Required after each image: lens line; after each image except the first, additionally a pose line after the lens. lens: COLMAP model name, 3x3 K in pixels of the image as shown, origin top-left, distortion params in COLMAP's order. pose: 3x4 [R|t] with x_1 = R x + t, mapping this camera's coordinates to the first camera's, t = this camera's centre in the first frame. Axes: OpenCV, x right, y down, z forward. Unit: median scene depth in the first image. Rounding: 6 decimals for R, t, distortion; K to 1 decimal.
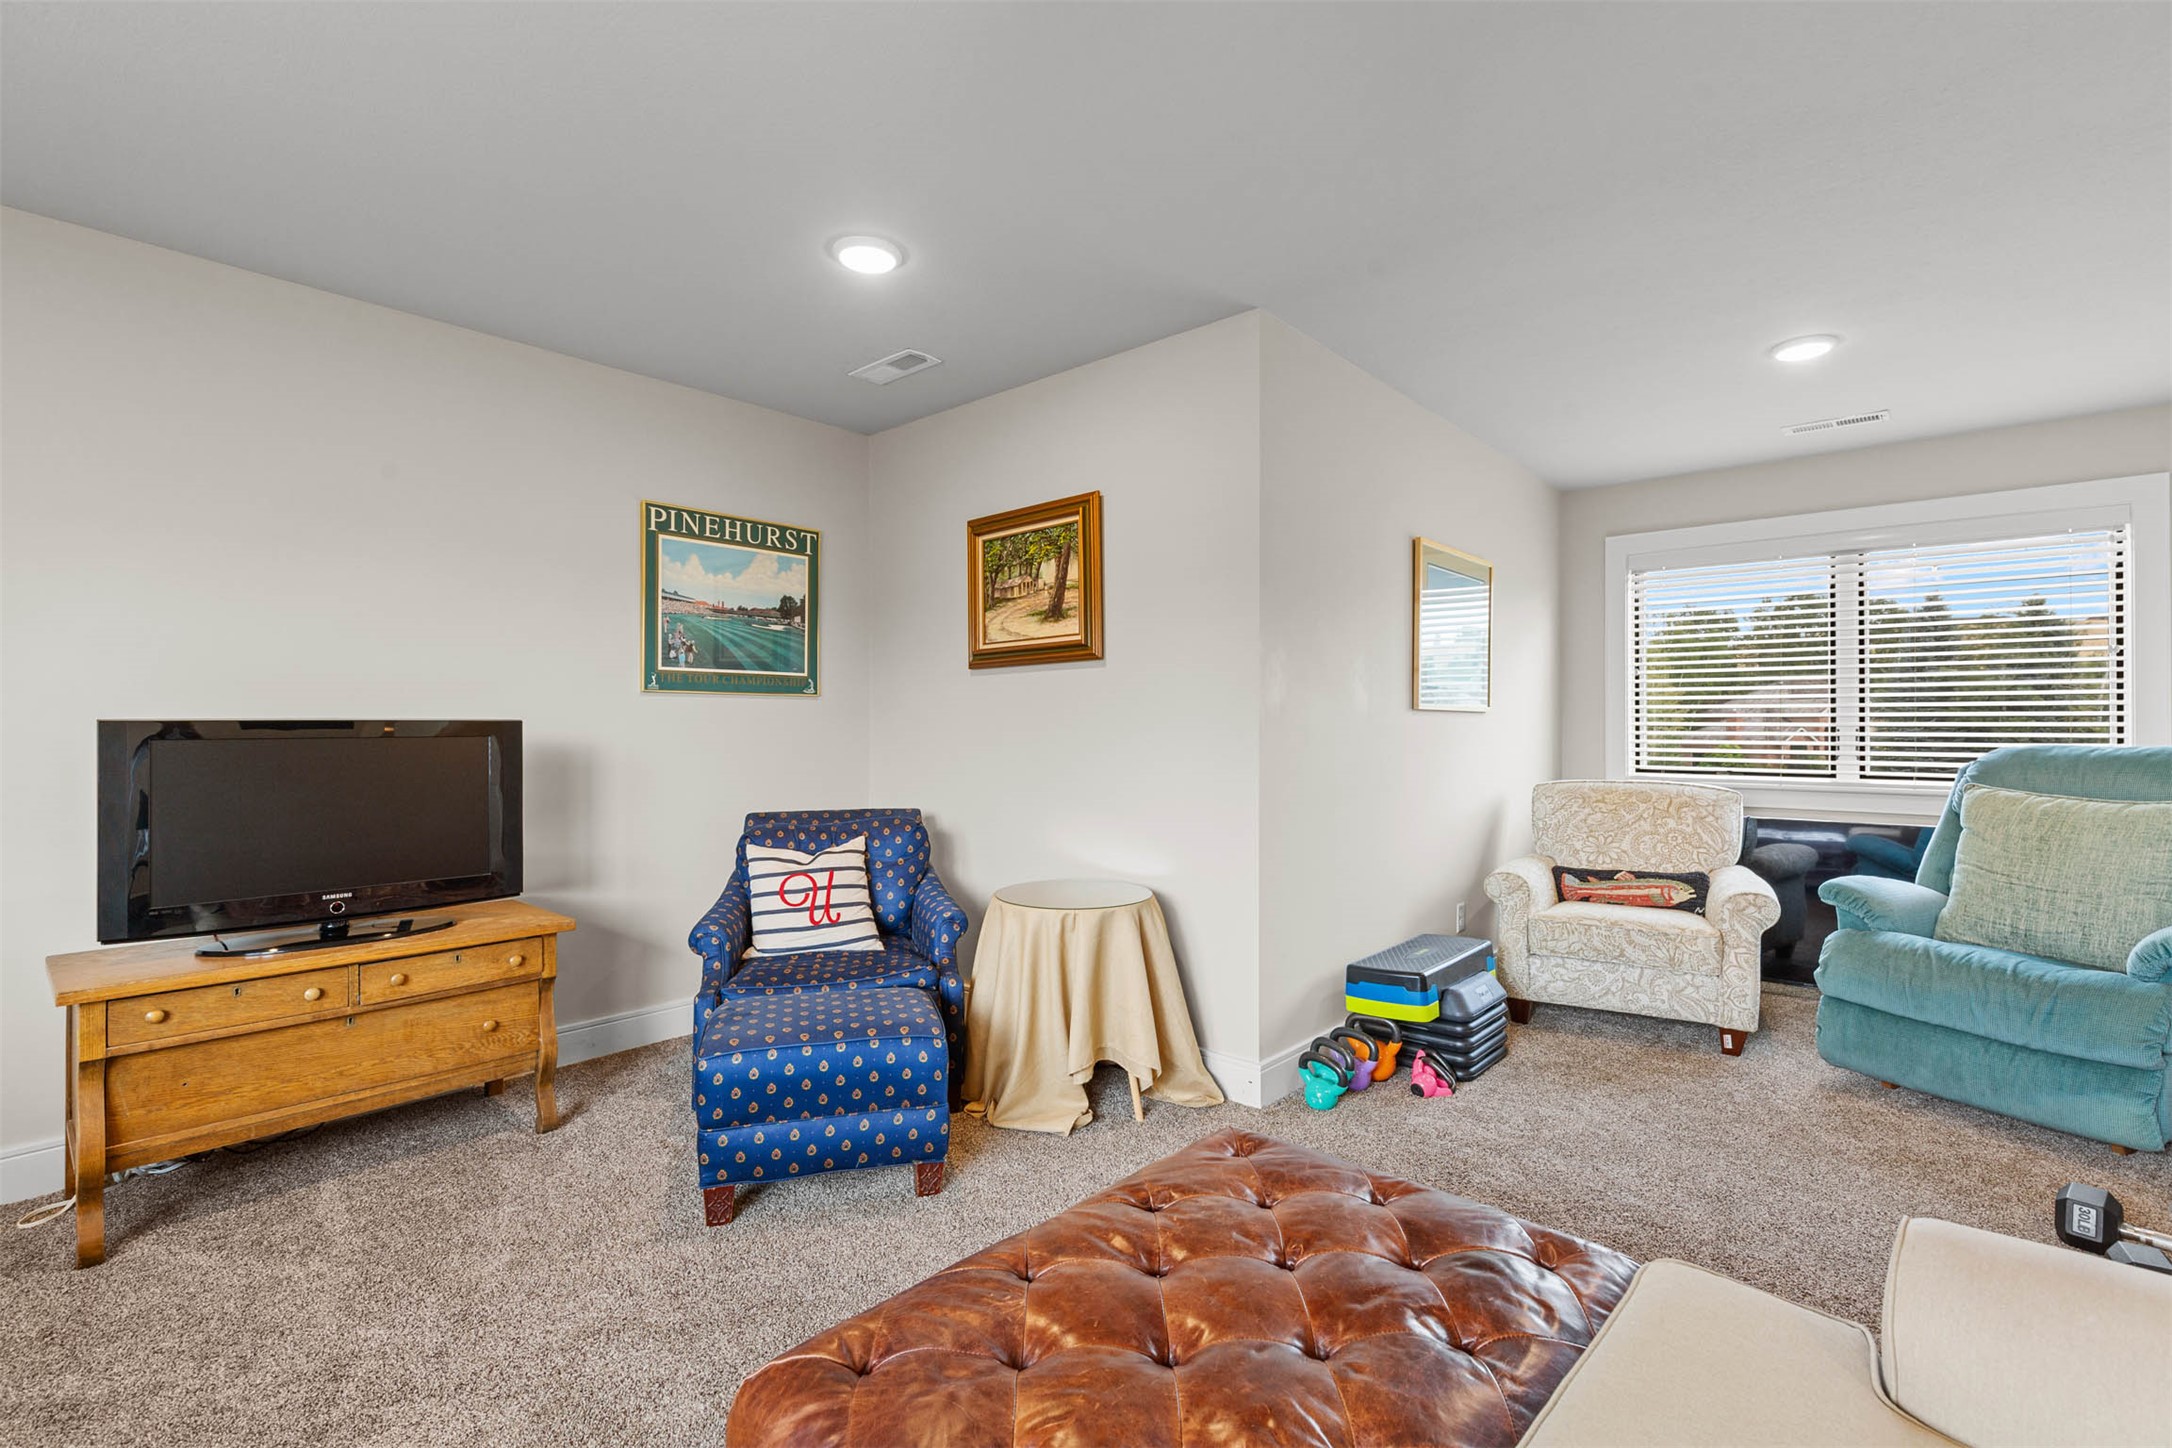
lens RADIAL K [[971.7, 0, 1085.7], [0, 971.7, 720.3], [0, 0, 1]] dist [0.007548, -0.001389]
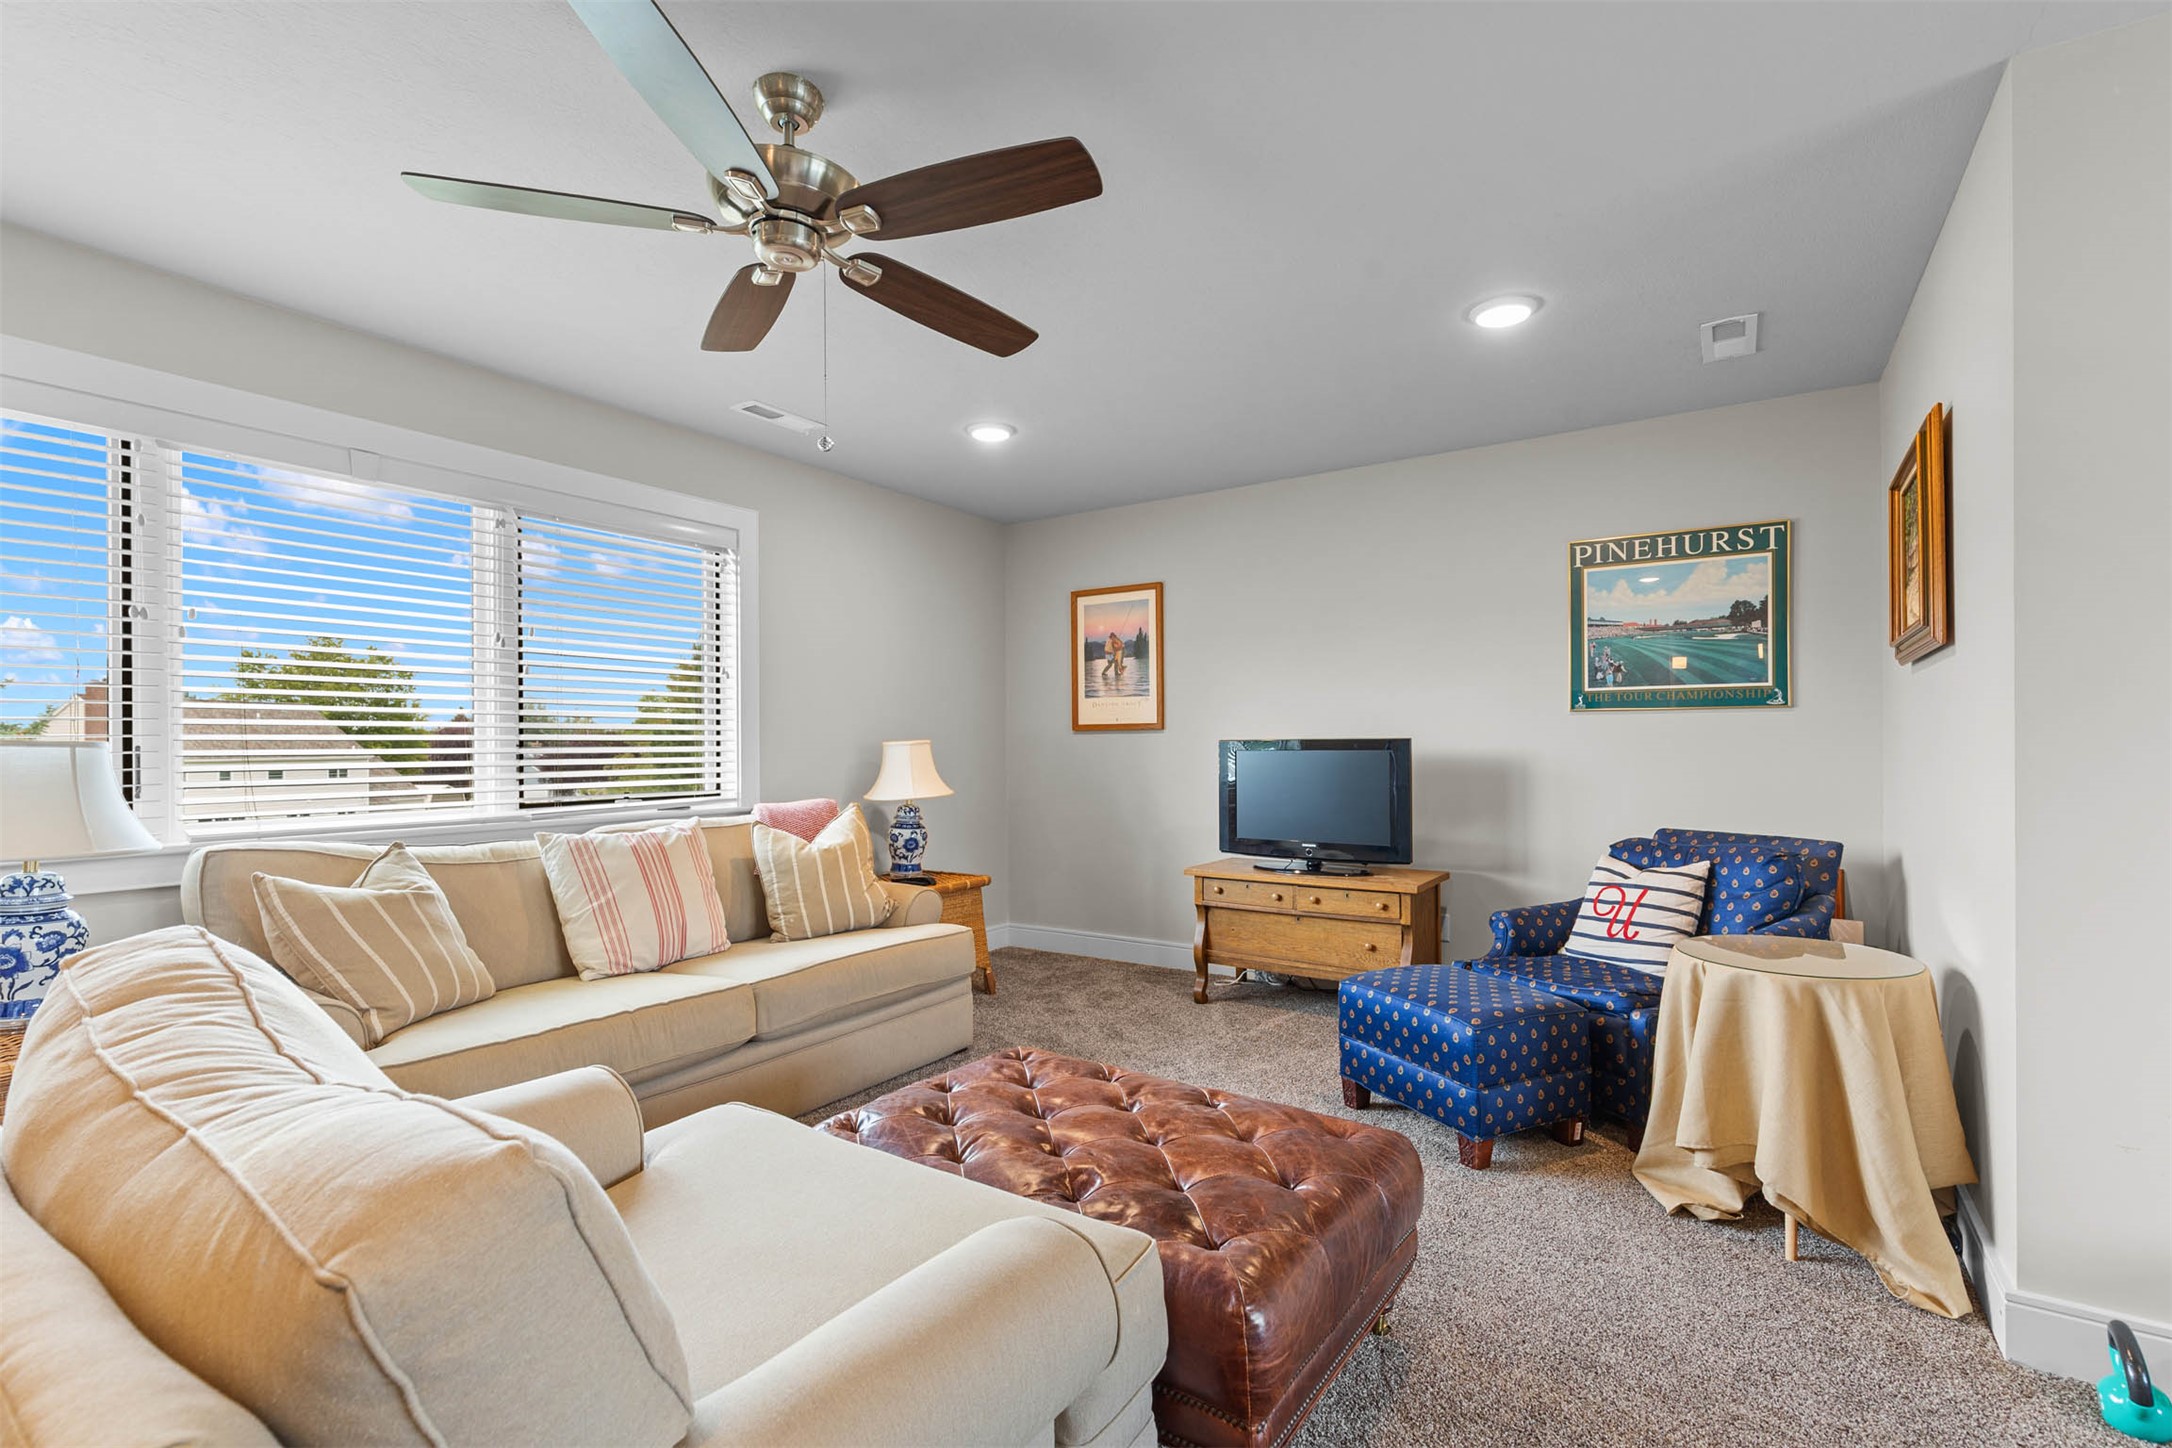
lens RADIAL K [[971.7, 0, 1079.5], [0, 971.7, 740.6], [0, 0, 1]] dist [0.007548, -0.001389]
pose [[0.142722, -0.002895, -0.989759, 0.596770], [0.009989, 0.999949, -0.001484, 0.000402], [0.989712, -0.009675, 0.142743, 0.278323]]
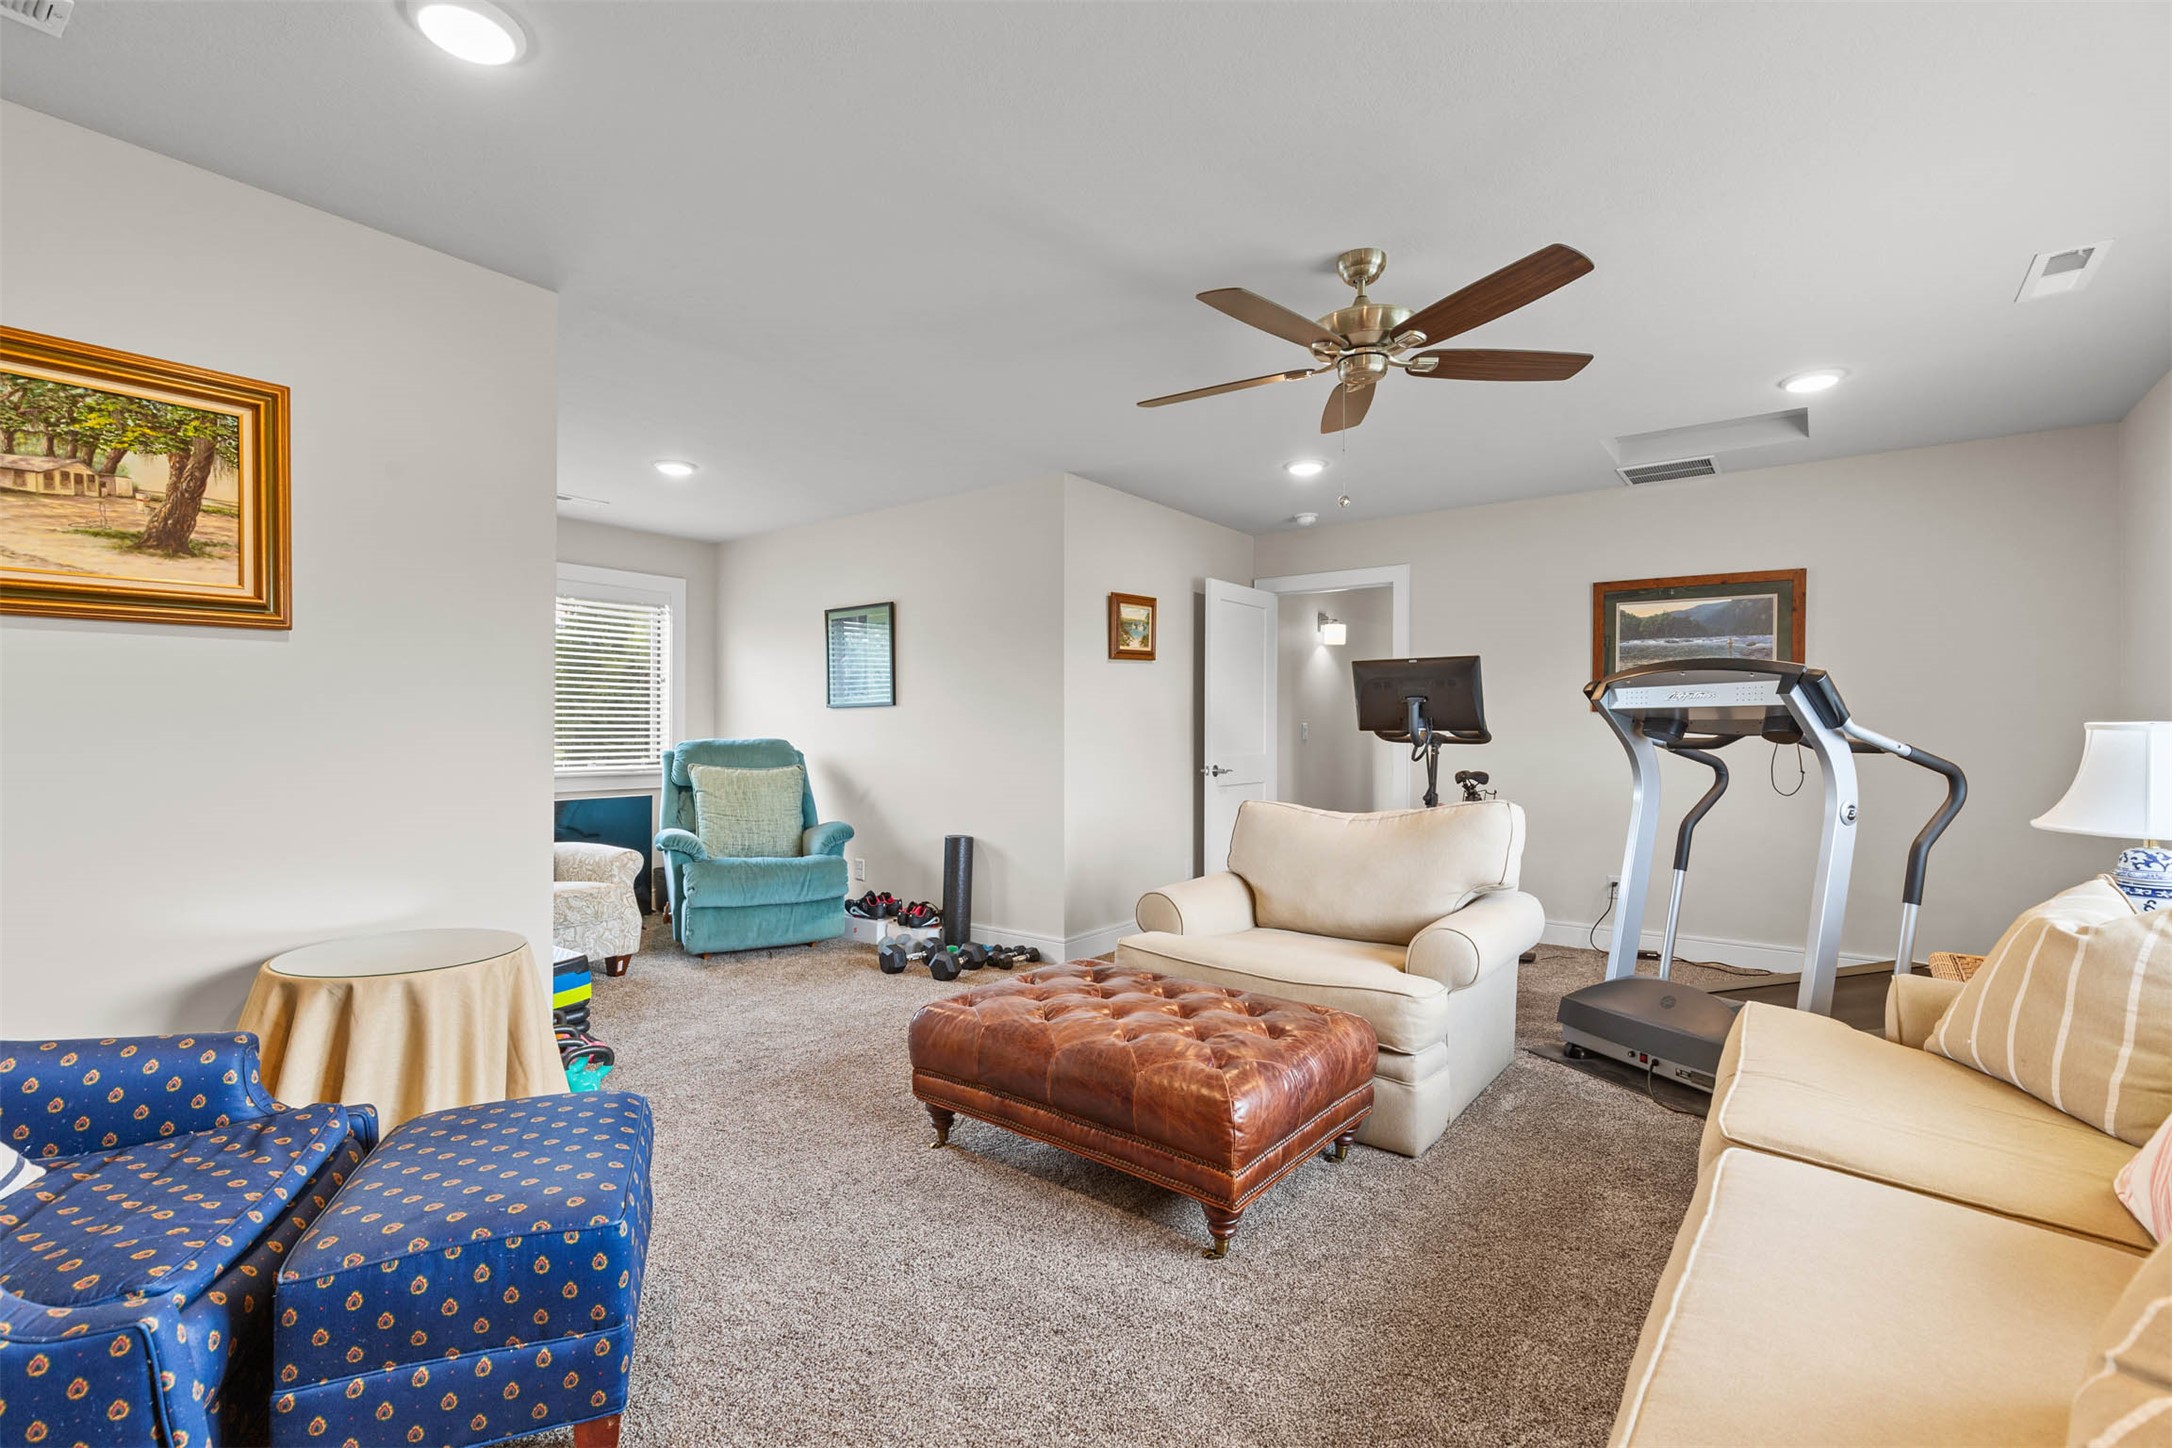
lens RADIAL K [[971.7, 0, 1084.5], [0, 971.7, 726.4], [0, 0, 1]] dist [0.007548, -0.001389]
pose [[-0.075294, 0.002715, 0.997158, -0.712781], [-0.007021, 0.999970, -0.003253, 0.004063], [-0.997137, -0.007246, -0.075273, 0.476519]]
